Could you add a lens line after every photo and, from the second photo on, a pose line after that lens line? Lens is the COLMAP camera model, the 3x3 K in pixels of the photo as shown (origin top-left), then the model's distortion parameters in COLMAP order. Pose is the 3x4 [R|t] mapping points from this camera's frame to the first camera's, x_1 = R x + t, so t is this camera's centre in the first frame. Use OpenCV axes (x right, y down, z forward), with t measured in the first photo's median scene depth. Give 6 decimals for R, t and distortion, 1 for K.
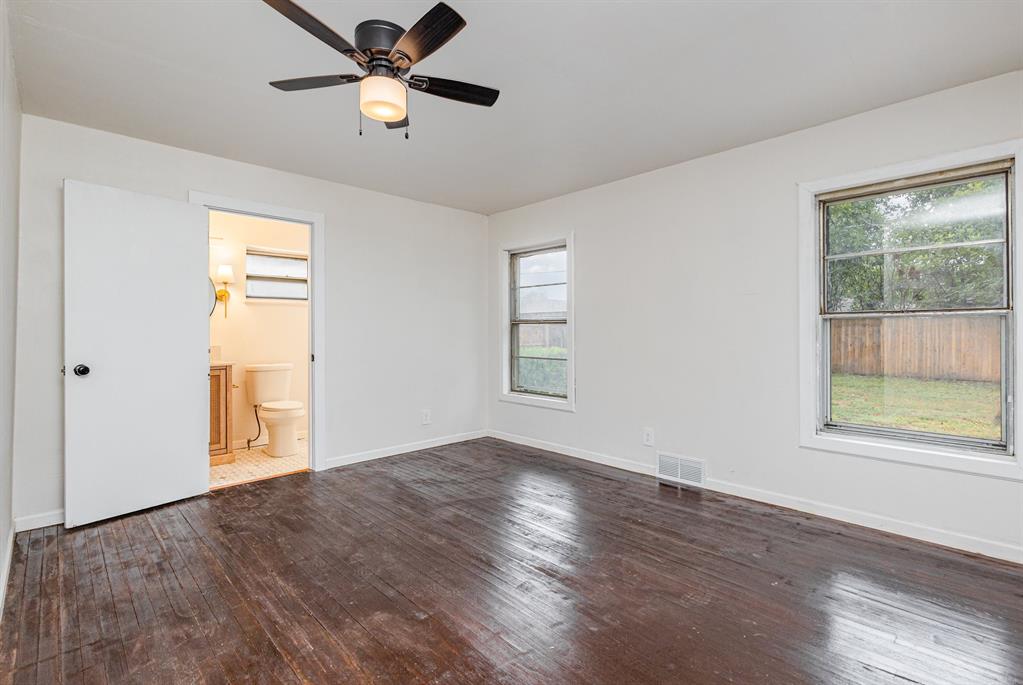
lens RADIAL K [[471.7, 0, 510.4], [0, 471.7, 329.8], [0, 0, 1]] dist [-0.003035, -0.000675]
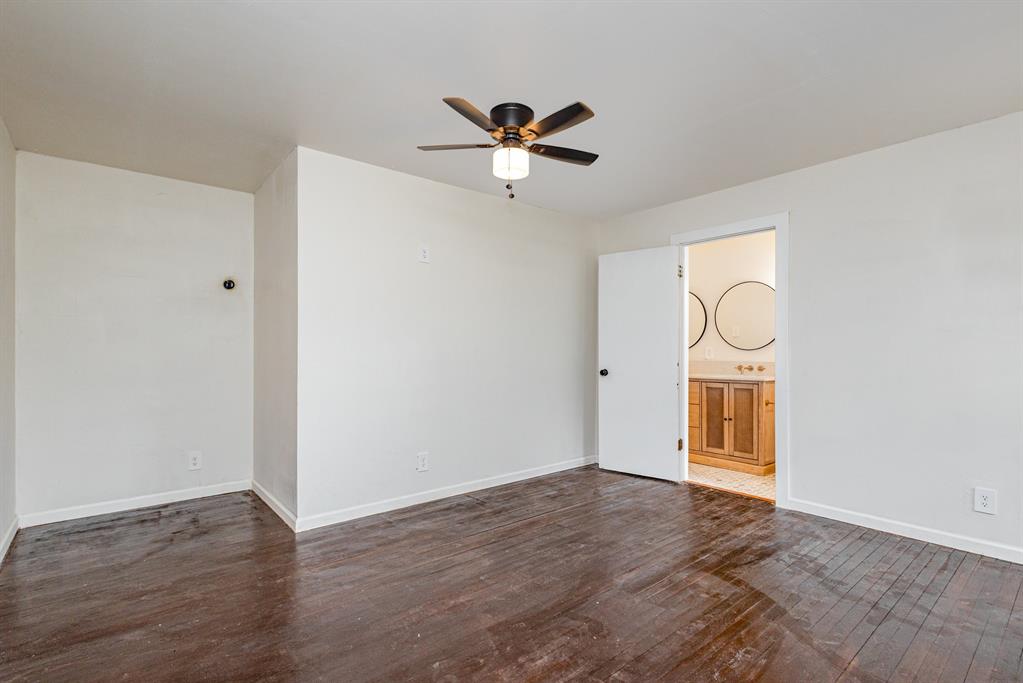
lens RADIAL K [[478.2, 0, 511.5], [0, 478.2, 341.5], [0, 0, 1]] dist [0.001321, 0.000111]
pose [[-0.075332, -0.011934, -0.997087, 0.597645], [0.003879, 0.999917, -0.012261, 0.000066], [0.997151, -0.004791, -0.075280, 0.652246]]
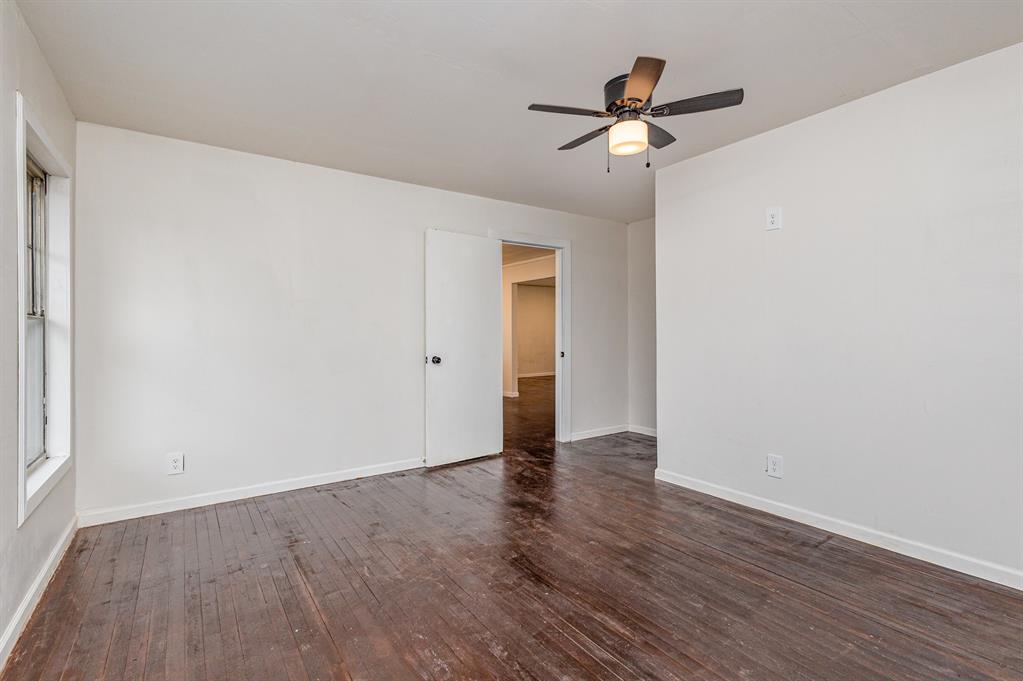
lens RADIAL K [[470.5, 0, 507.0], [0, 470.5, 331.0], [0, 0, 1]] dist [0.002757, -0.000018]
pose [[-0.985938, 0.006549, 0.166983, -0.097005], [0.005318, 0.999955, -0.007821, 0.004122], [-0.167027, -0.006824, -0.985929, 1.324380]]
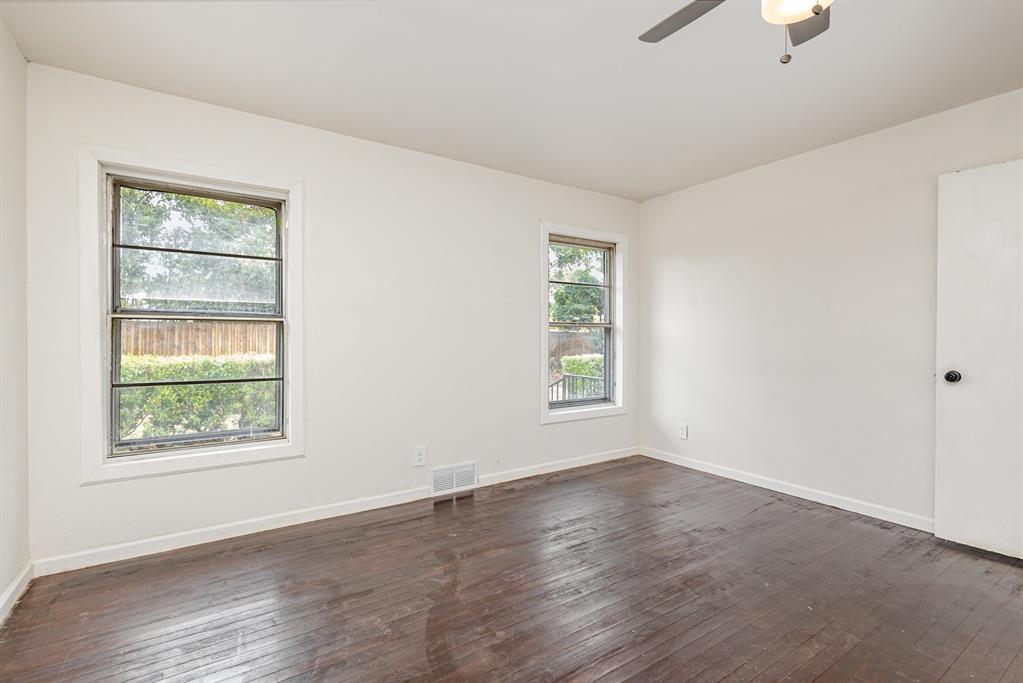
lens RADIAL K [[470.5, 0, 507.0], [0, 470.5, 332.0], [0, 0, 1]] dist [0.002757, -0.000018]
pose [[0.182465, 0.007538, 0.983183, -0.597074], [-0.004016, 0.999968, -0.006922, 0.003590], [-0.983204, -0.002685, 0.182489, 0.759839]]
